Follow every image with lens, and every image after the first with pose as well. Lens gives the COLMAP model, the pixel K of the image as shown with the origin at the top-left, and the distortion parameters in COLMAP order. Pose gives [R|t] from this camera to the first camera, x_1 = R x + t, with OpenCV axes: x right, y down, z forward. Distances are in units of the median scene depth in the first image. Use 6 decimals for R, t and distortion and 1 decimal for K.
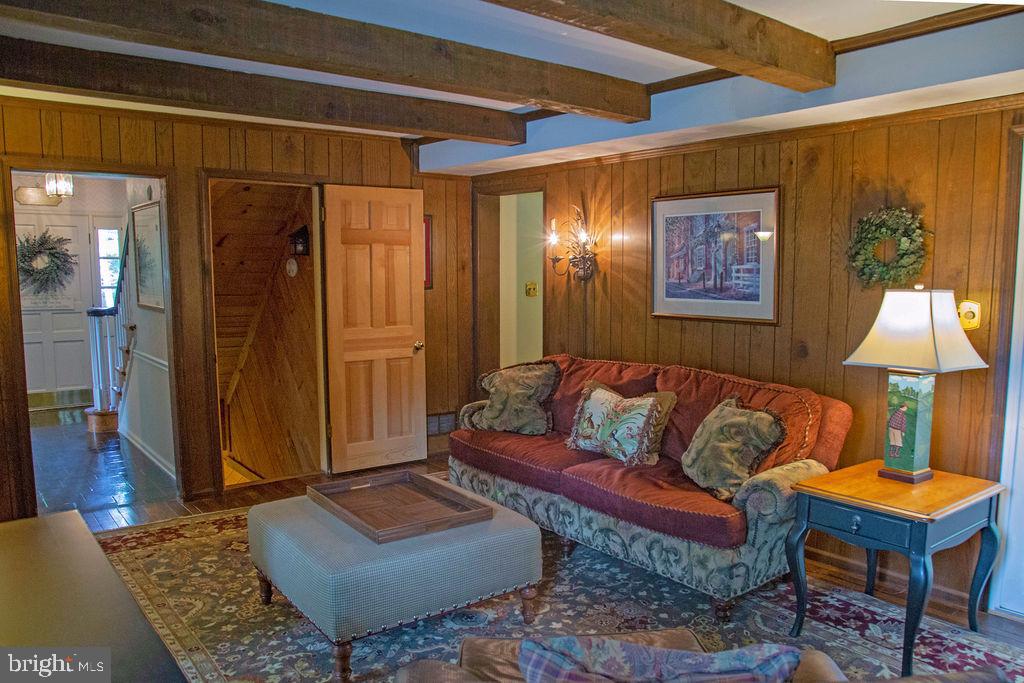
lens RADIAL K [[707.2, 0, 510.7], [0, 707.2, 349.9], [0, 0, 1]] dist [-0.107297, 0.056740]
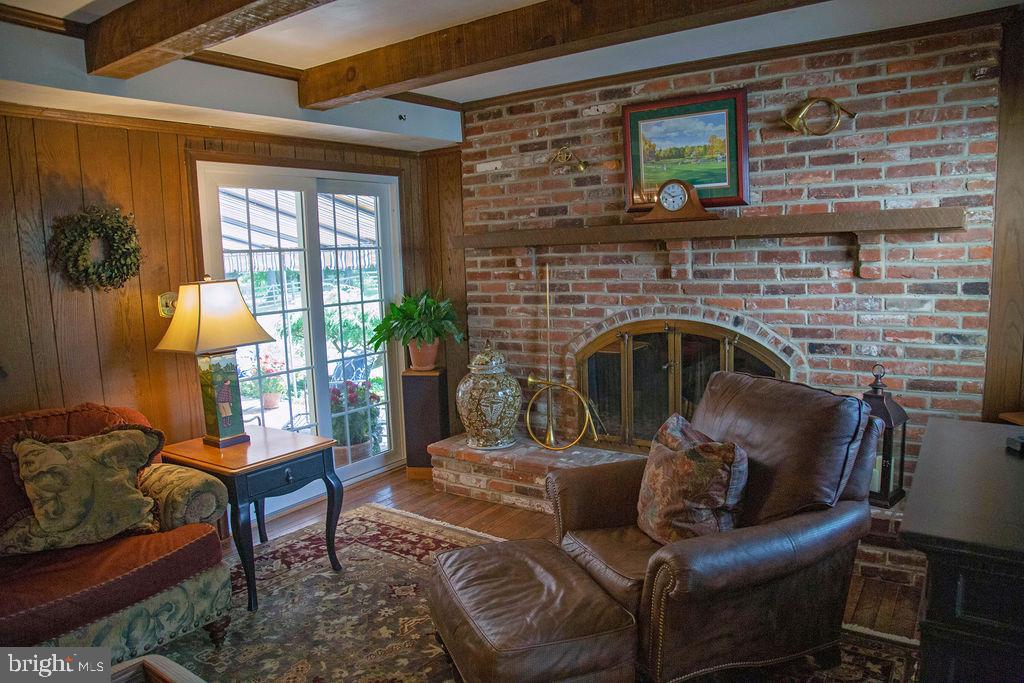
lens RADIAL K [[707.2, 0, 505.5], [0, 707.2, 341.0], [0, 0, 1]] dist [-0.107297, 0.056740]
pose [[-0.262160, -0.110103, 0.958723, -0.603880], [0.142881, 0.978092, 0.151397, -0.085717], [-0.954388, 0.176673, -0.240685, 0.737522]]
